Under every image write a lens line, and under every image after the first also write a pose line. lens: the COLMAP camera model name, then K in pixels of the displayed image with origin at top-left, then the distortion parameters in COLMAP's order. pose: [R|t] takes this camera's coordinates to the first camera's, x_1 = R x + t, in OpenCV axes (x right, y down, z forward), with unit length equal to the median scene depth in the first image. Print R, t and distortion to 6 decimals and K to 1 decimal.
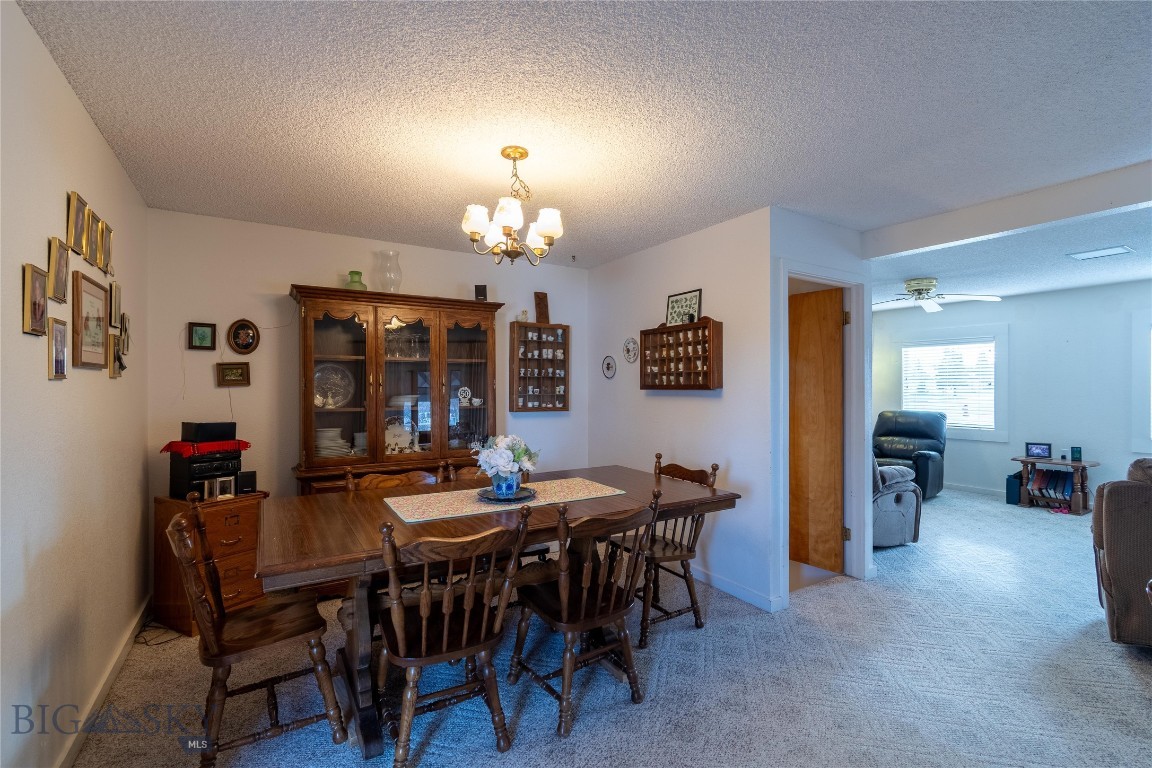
lens RADIAL K [[521.1, 0, 585.2], [0, 521.1, 387.5], [0, 0, 1]] dist [0.000081, -0.000078]
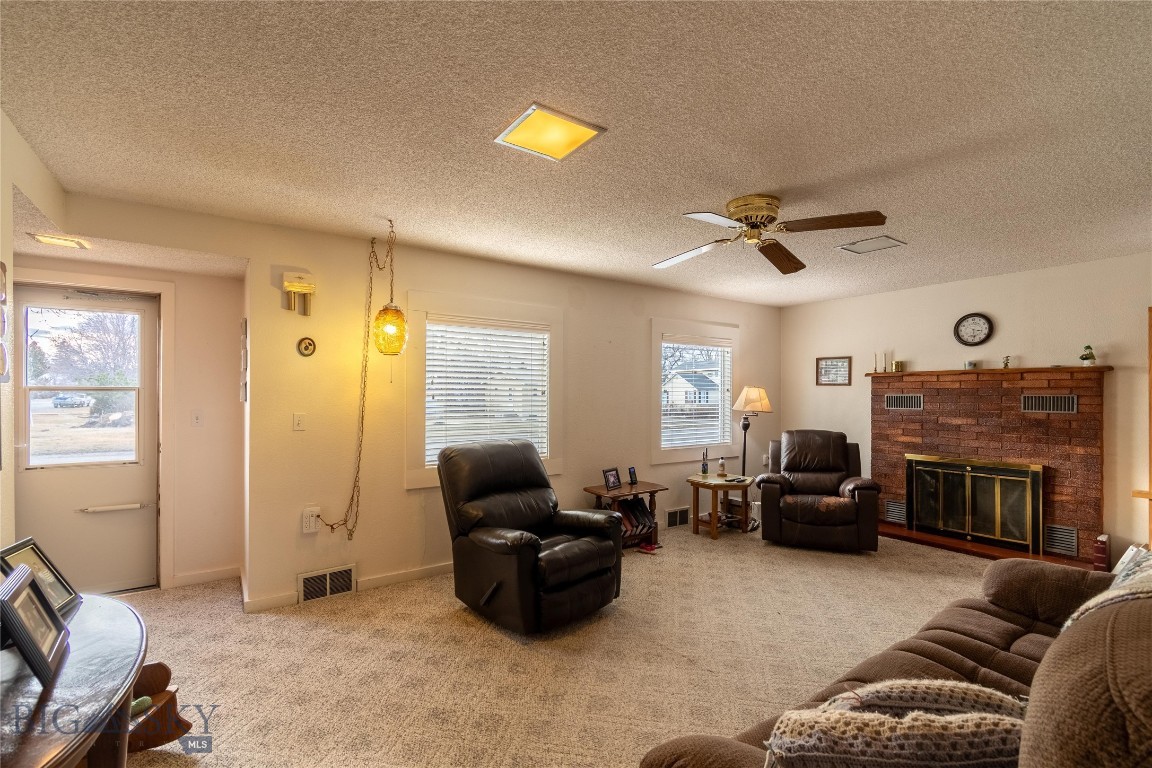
lens RADIAL K [[521.1, 0, 579.9], [0, 521.1, 394.8], [0, 0, 1]] dist [-0.000742, 0.000029]
pose [[-0.044209, 0.001512, 0.999021, 0.145610], [0.000112, 0.999999, -0.001508, -0.005216], [-0.999022, 0.000046, -0.044209, 1.759656]]
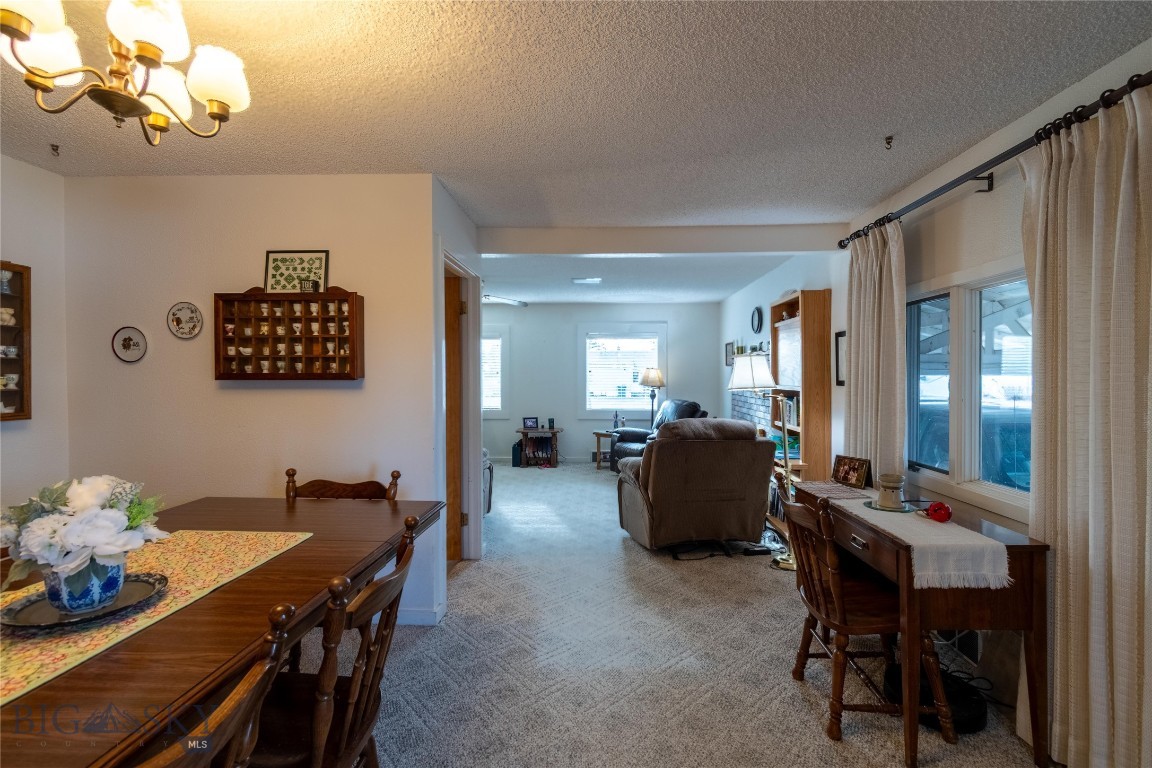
lens RADIAL K [[509.7, 0, 597.1], [0, 509.7, 380.3], [0, 0, 1]] dist [0.000194, 0.000005]
pose [[0.552458, -0.009399, 0.833488, -0.187083], [0.001178, 0.999944, 0.010495, -0.002515], [-0.833540, -0.004816, 0.552439, 0.233790]]
